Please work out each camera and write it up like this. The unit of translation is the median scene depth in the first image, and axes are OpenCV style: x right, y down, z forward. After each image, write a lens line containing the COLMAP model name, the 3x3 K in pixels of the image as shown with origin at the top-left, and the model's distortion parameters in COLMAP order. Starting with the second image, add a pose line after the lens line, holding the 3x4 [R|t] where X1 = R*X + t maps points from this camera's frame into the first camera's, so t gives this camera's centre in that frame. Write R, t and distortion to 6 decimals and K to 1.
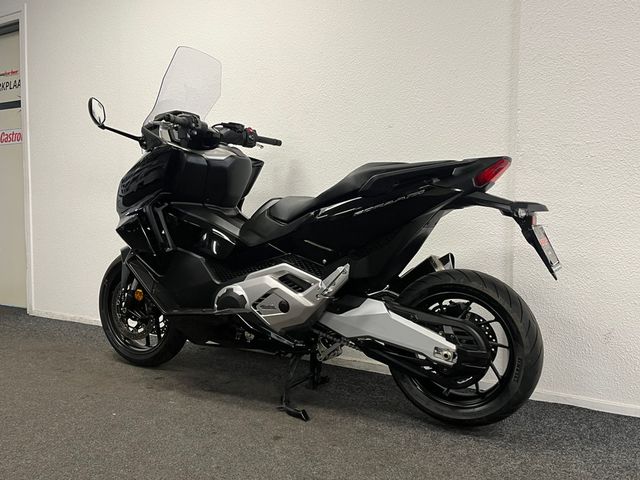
lens RADIAL K [[584.2, 0, 317.5], [0, 584.2, 237.6], [0, 0, 1]] dist [0.015266, 0.006290]
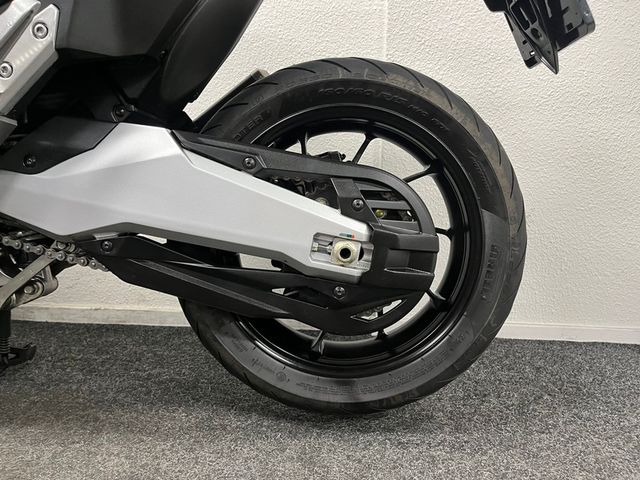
lens RADIAL K [[483.8, 0, 320.0], [0, 483.8, 240.0], [0, 0, 1]] dist [0.063347, -0.106337]
pose [[0.884682, -0.039561, 0.464514, 0.051317], [0.012674, 0.998066, 0.060863, 0.157890], [-0.466023, -0.047957, 0.883472, 0.659002]]
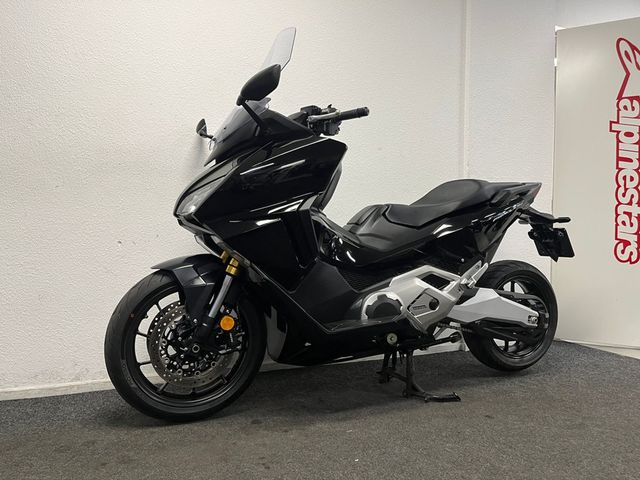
lens RADIAL K [[483.8, 0, 320.0], [0, 483.8, 240.0], [0, 0, 1]] dist [0.063347, -0.106337]
pose [[0.588724, -0.015322, 0.808189, -0.941087], [0.038117, 0.999234, -0.008822, -0.001893], [-0.807435, 0.036000, 0.588858, 0.653551]]
